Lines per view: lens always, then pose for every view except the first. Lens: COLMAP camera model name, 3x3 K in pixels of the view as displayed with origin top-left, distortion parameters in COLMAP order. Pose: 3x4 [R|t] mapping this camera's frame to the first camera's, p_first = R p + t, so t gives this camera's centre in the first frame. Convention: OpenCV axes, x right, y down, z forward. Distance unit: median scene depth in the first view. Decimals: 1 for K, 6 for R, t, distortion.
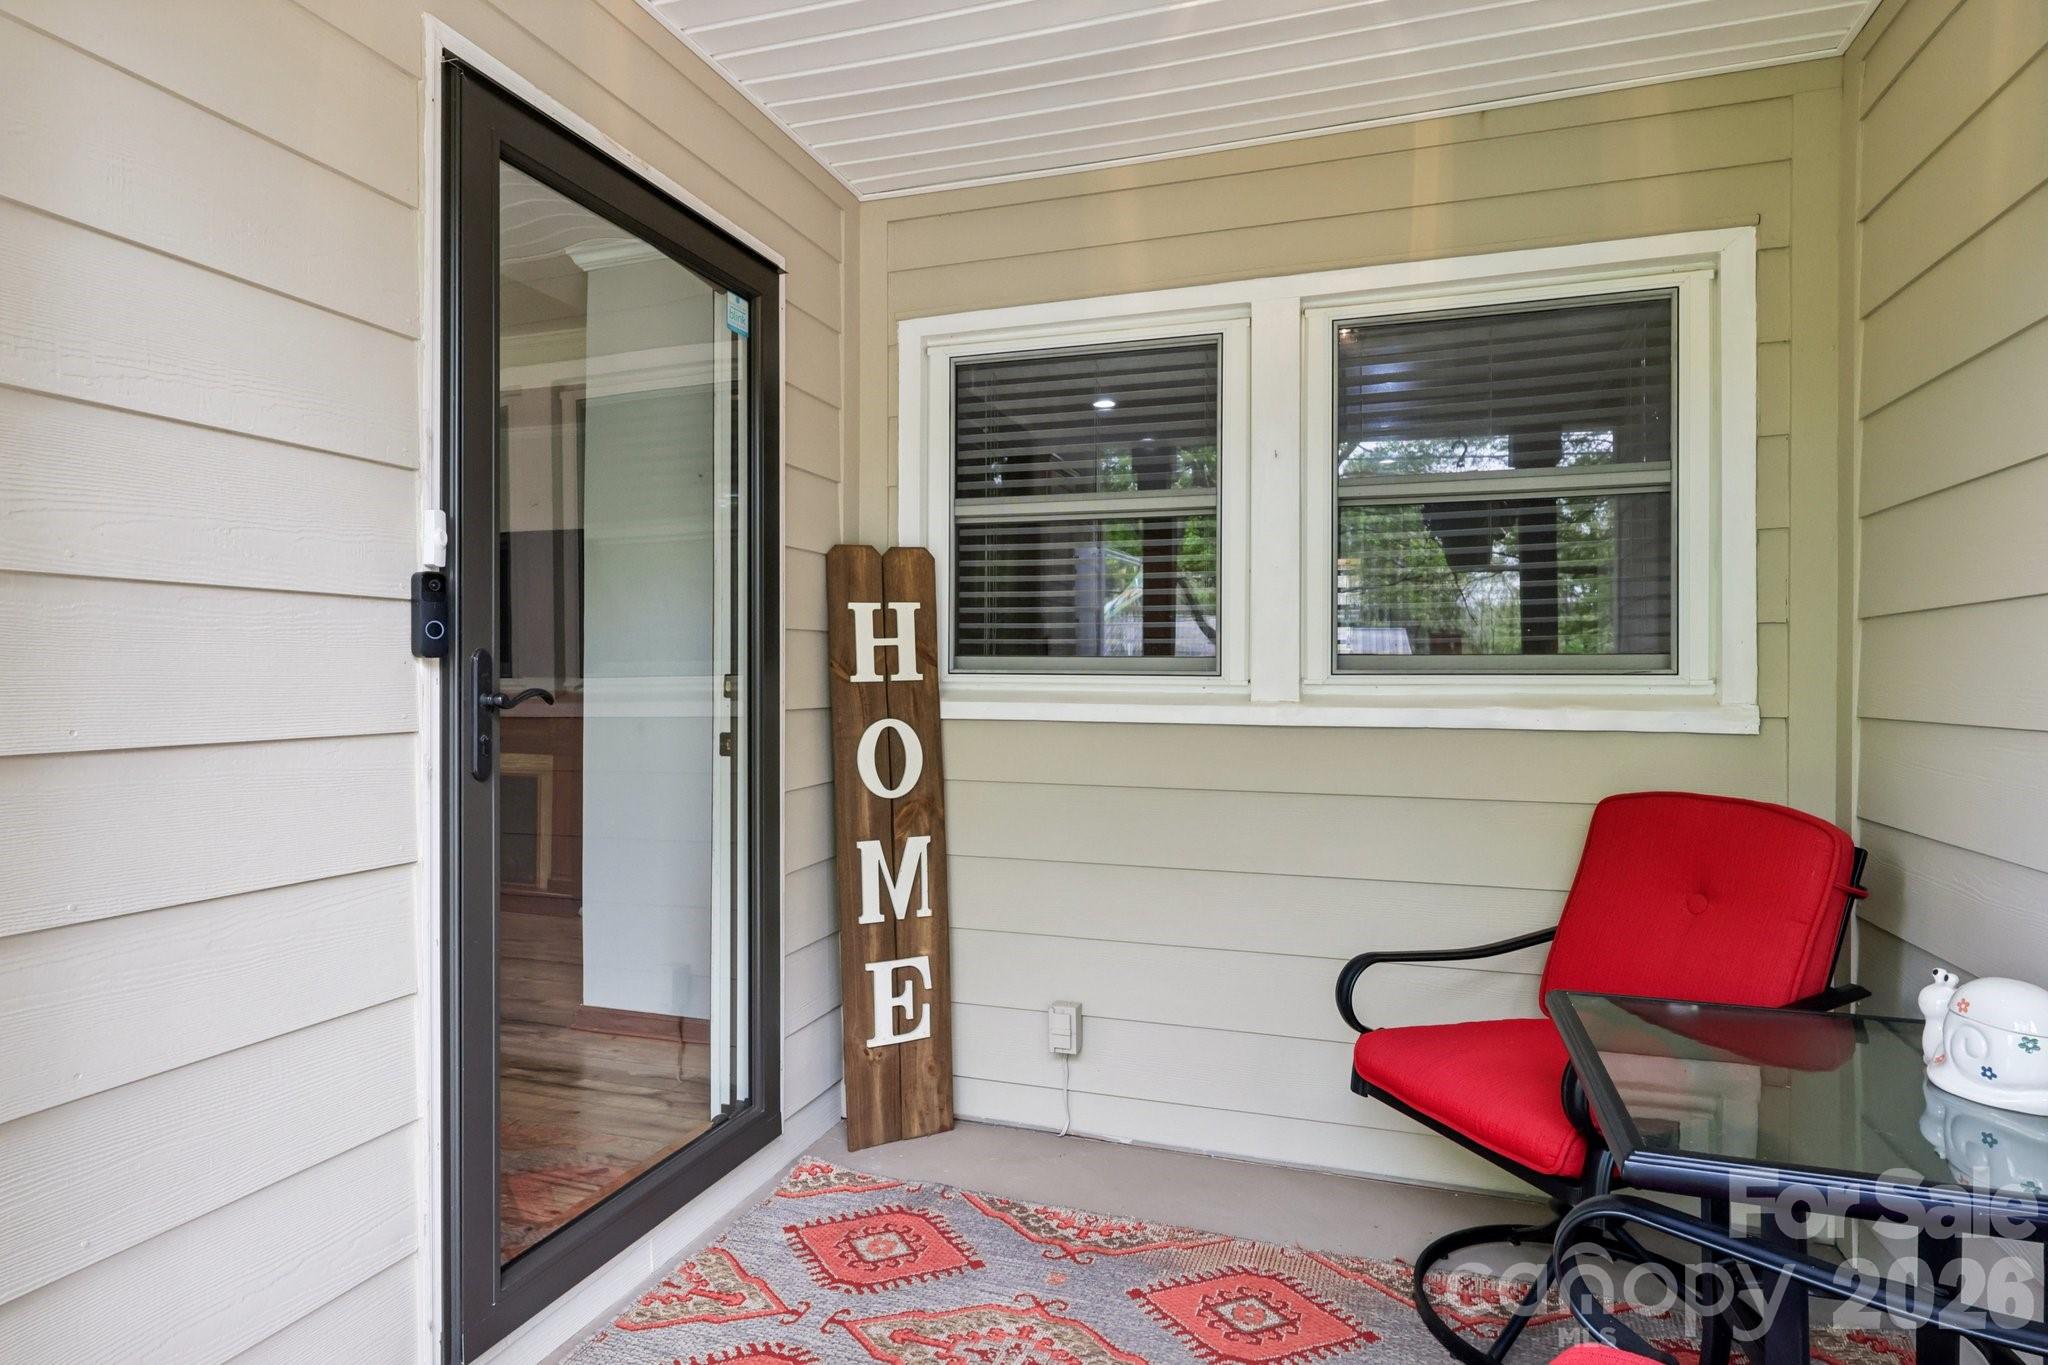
lens RADIAL K [[1112.5, 0, 1015.1], [0, 1112.5, 672.0], [0, 0, 1]] dist [0.006560, 0.000163]
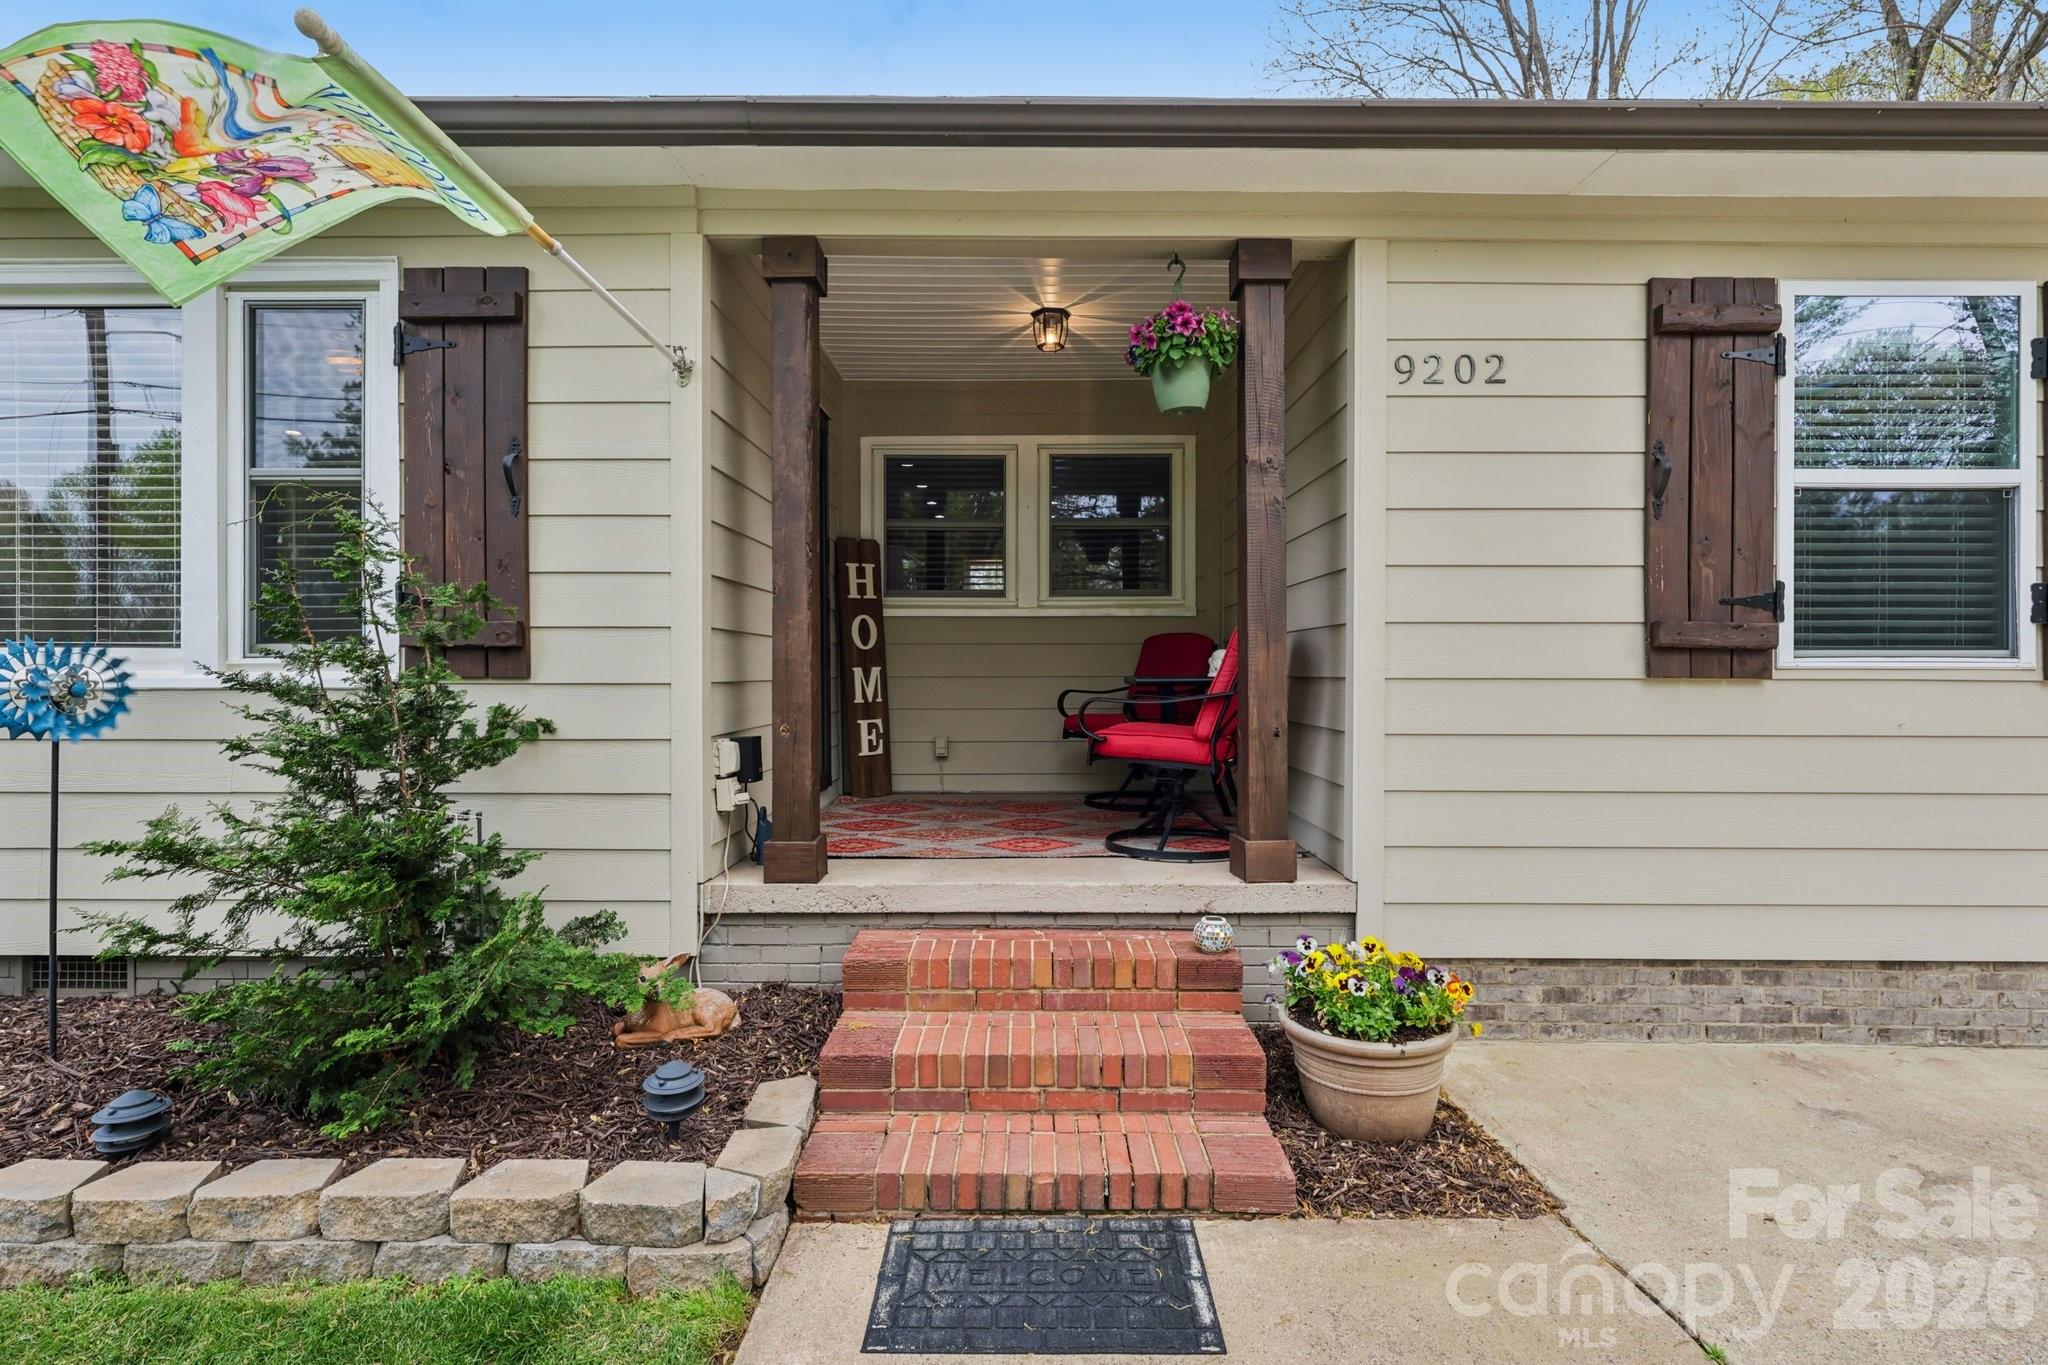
lens RADIAL K [[956.0, 0, 1024.7], [0, 956.0, 676.5], [0, 0, 1]] dist [-0.005497, 0.000142]
pose [[0.950187, -0.006854, 0.311604, -0.409270], [0.001691, 0.999857, 0.016834, 0.135754], [-0.311675, -0.015468, 0.950063, -0.955002]]
